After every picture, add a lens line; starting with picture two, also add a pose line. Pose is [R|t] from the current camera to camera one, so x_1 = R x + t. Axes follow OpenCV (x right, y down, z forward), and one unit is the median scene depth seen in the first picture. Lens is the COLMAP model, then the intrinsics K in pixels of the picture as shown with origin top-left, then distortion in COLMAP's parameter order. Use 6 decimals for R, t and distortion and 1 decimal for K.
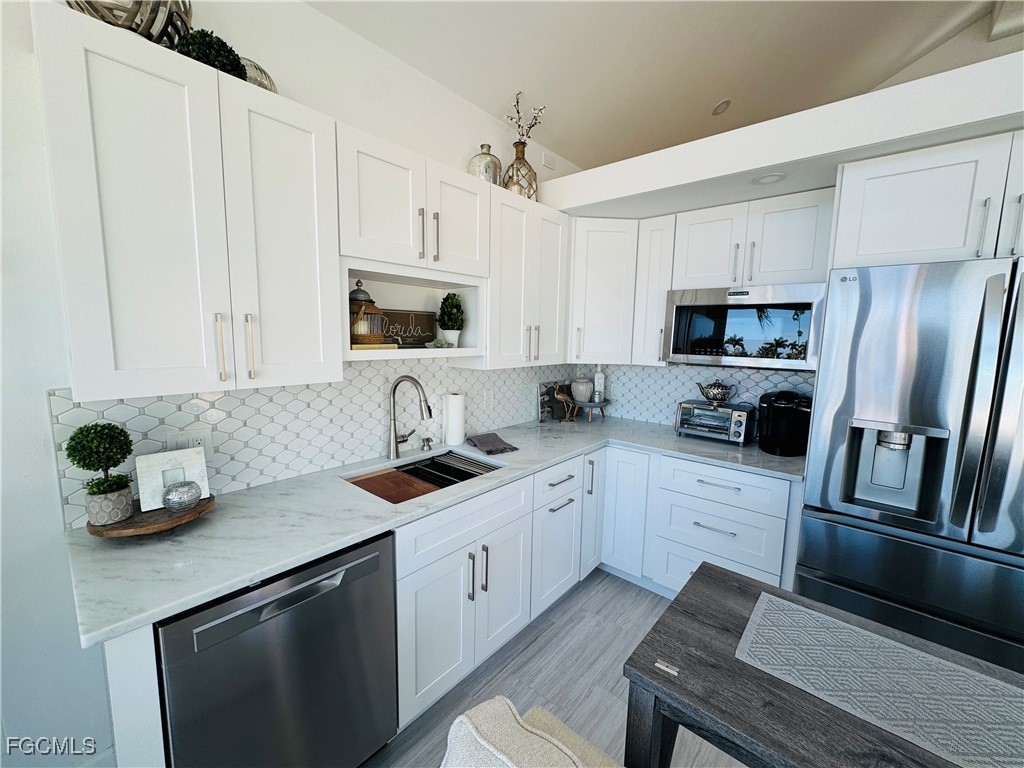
lens RADIAL K [[408.6, 0, 509.4], [0, 408.6, 384.4], [0, 0, 1]] dist [-0.002042, 0.000145]
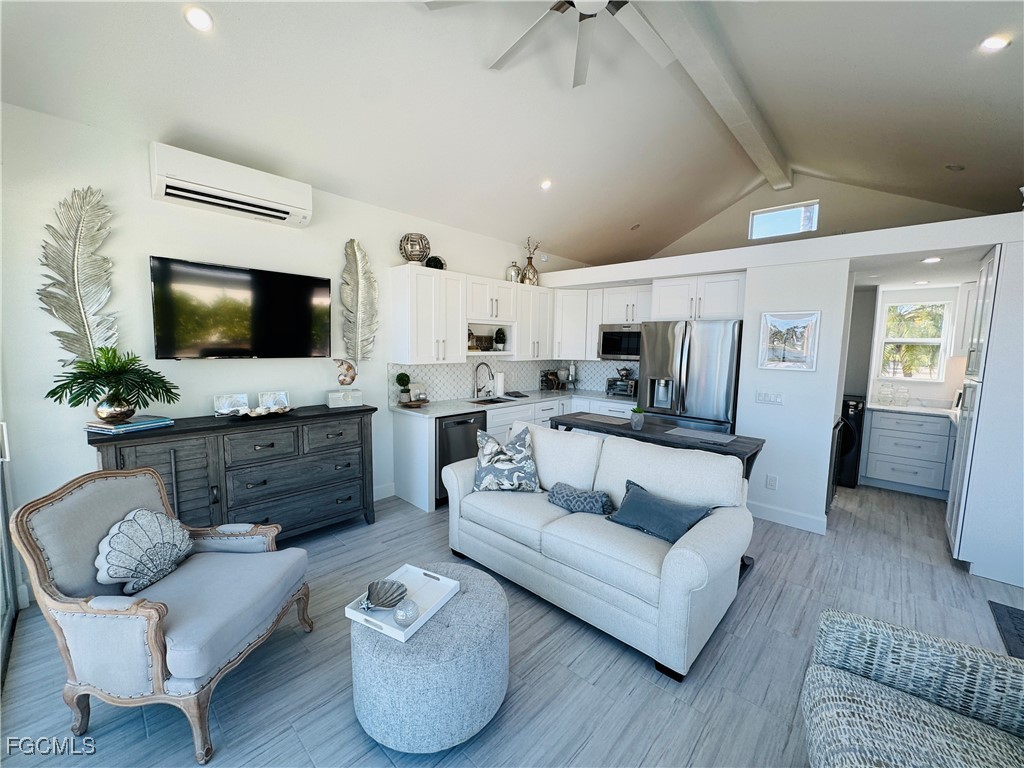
lens RADIAL K [[408.6, 0, 509.4], [0, 408.6, 384.4], [0, 0, 1]] dist [-0.002042, 0.000145]
pose [[0.999271, 0.000322, -0.038181, 0.001144], [-0.001141, 0.999770, -0.021411, 0.133661], [0.038165, 0.021439, 0.999041, -1.187575]]
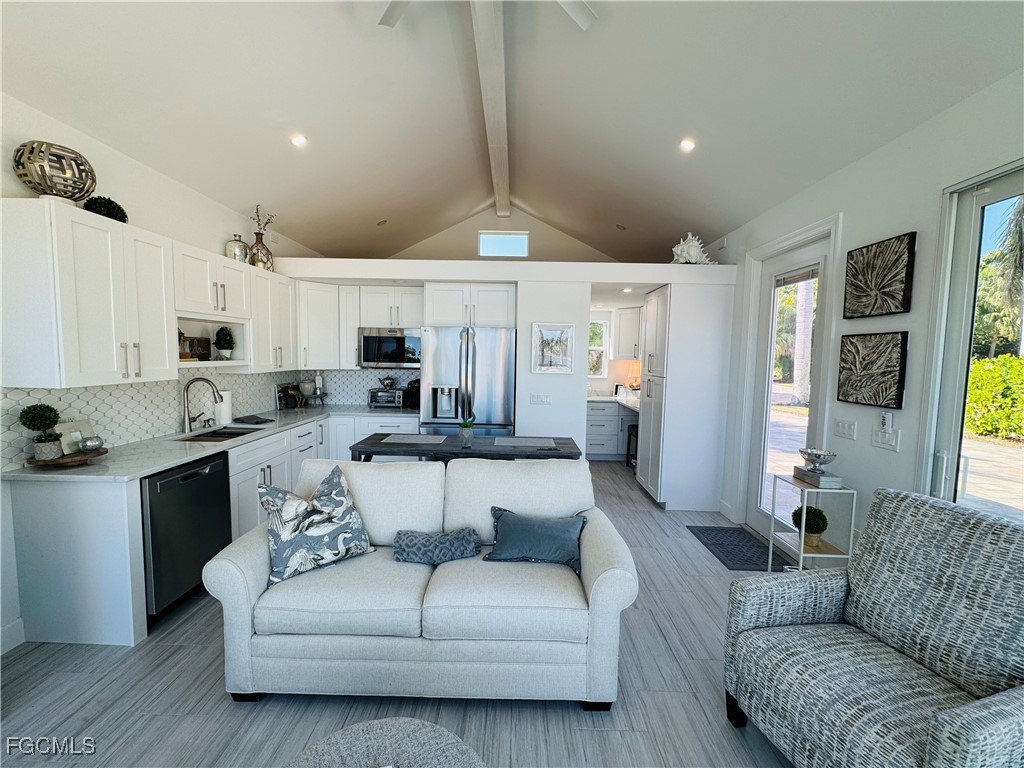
lens RADIAL K [[408.6, 0, 509.4], [0, 408.6, 384.4], [0, 0, 1]] dist [-0.002042, 0.000145]
pose [[0.764238, -0.054364, 0.642639, -0.292638], [0.075986, 0.997091, -0.006015, 0.089126], [-0.640443, 0.053429, 0.766145, -0.849356]]
